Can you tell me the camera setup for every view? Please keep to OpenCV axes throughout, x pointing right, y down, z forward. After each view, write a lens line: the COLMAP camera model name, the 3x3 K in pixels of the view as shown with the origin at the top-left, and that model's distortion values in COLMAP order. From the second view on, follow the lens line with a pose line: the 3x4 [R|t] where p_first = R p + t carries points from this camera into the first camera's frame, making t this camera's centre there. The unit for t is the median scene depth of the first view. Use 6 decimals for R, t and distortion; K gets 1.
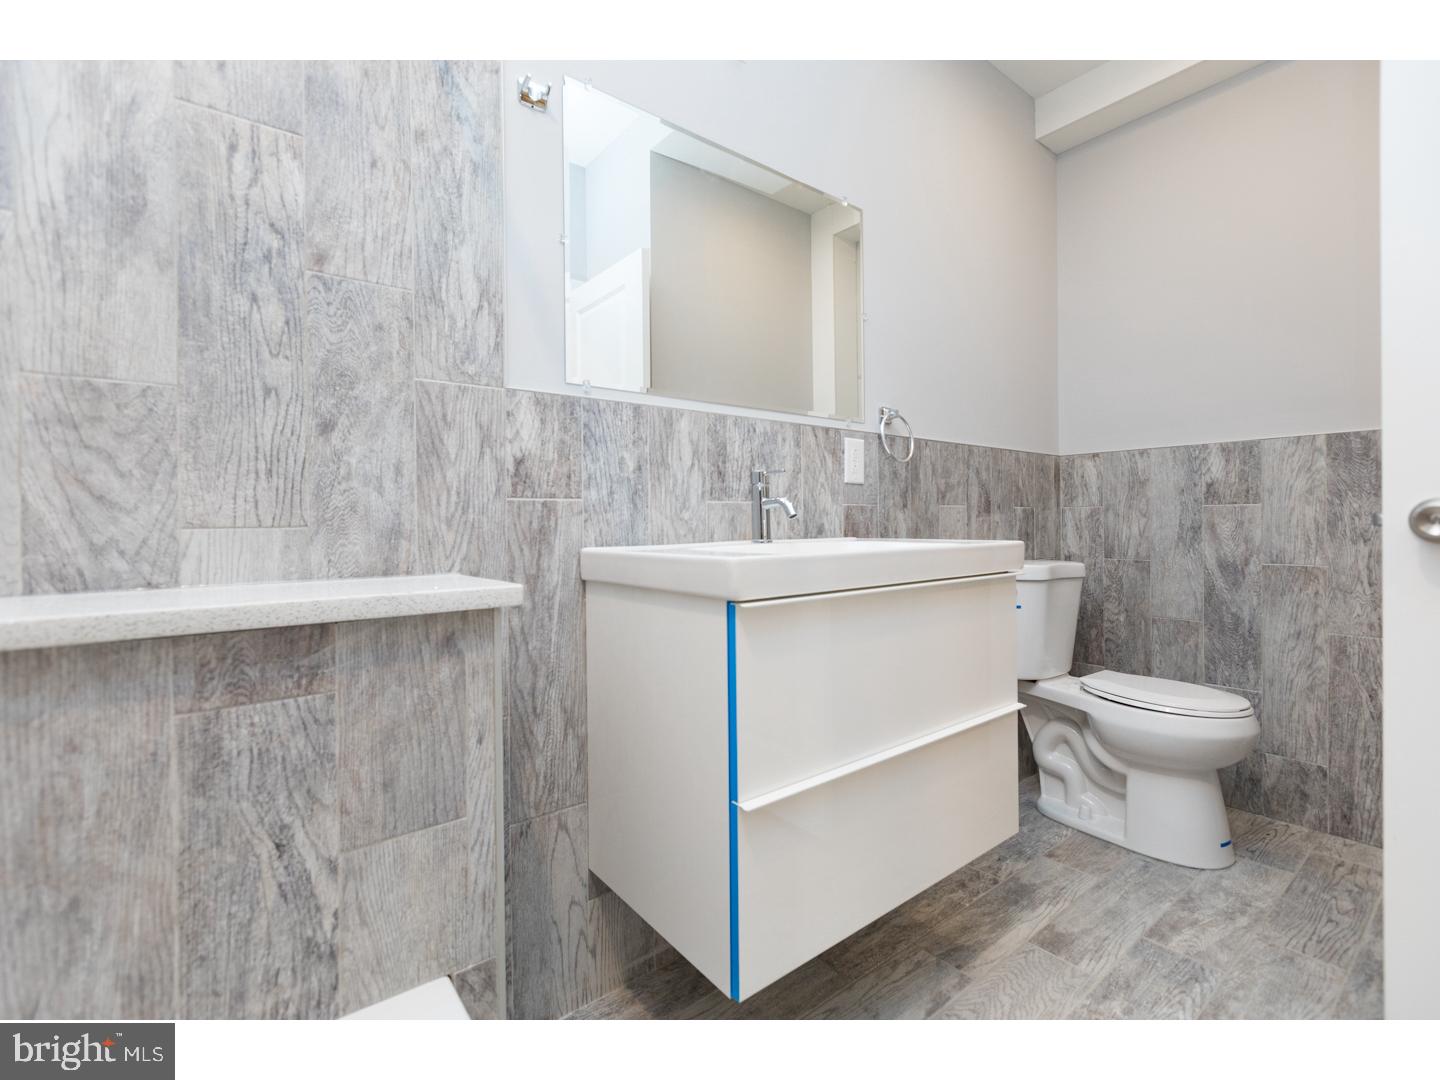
lens RADIAL K [[640.6, 0, 718.5], [0, 640.6, 526.9], [0, 0, 1]] dist [0.003221, 0.000444]
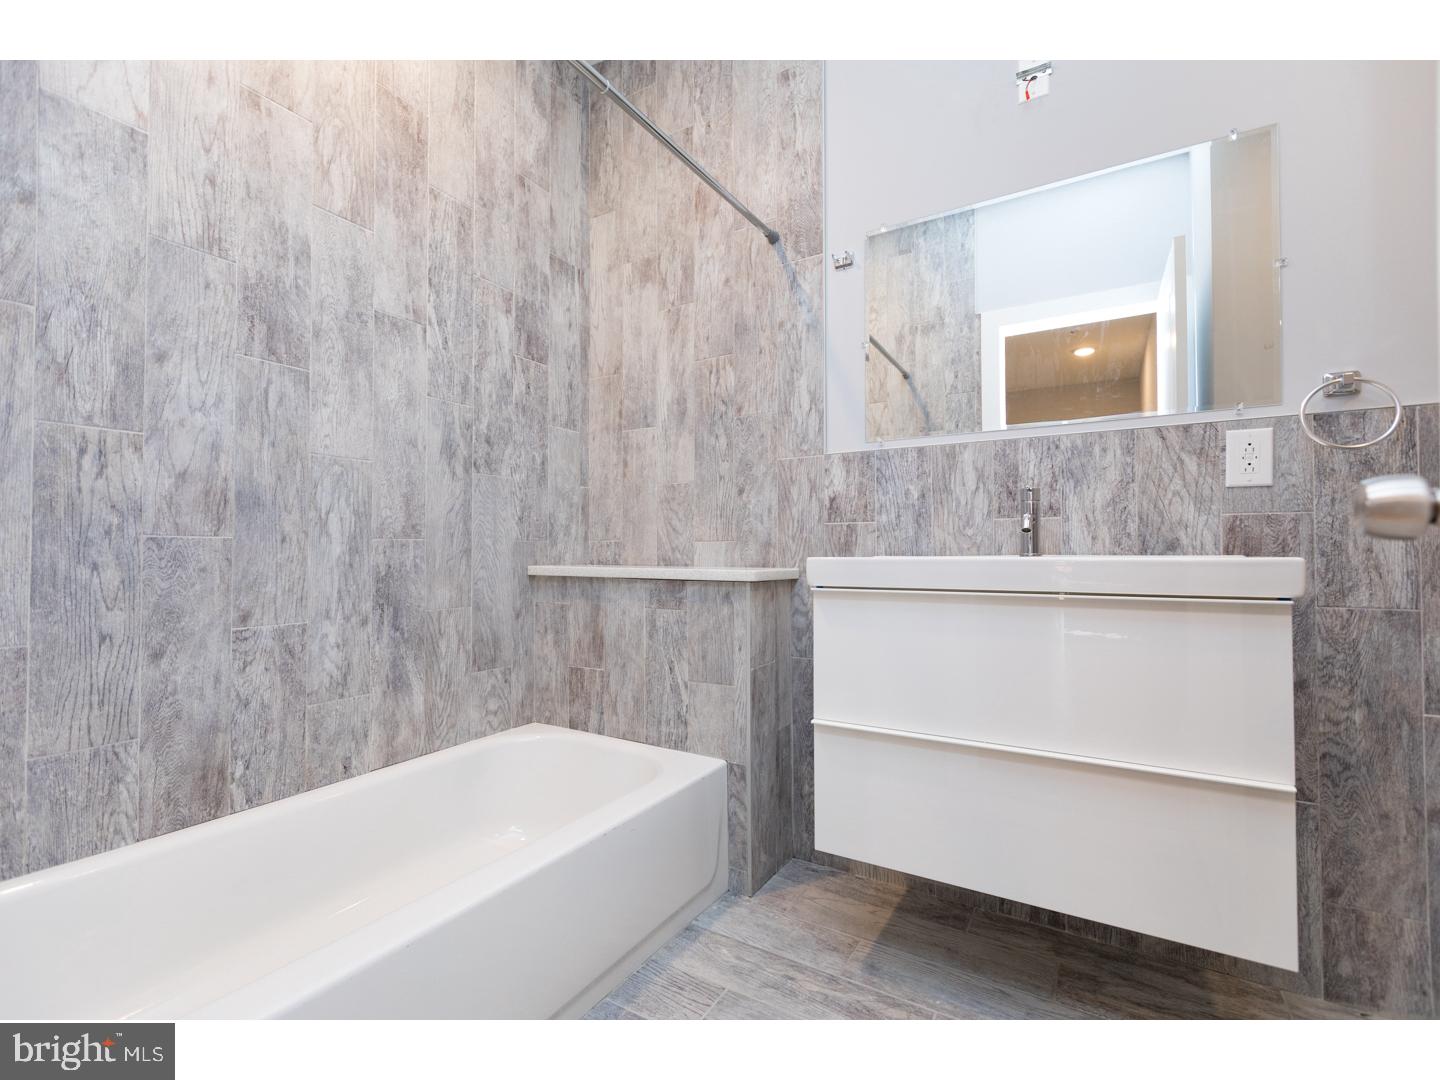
lens RADIAL K [[637.9, 0, 716.3], [0, 637.9, 543.1], [0, 0, 1]] dist [-0.000490, -0.000154]
pose [[0.364335, -0.003271, -0.931262, 1.126172], [-0.008655, 0.999939, -0.006898, 0.019469], [0.931228, 0.010574, 0.364285, 0.178644]]
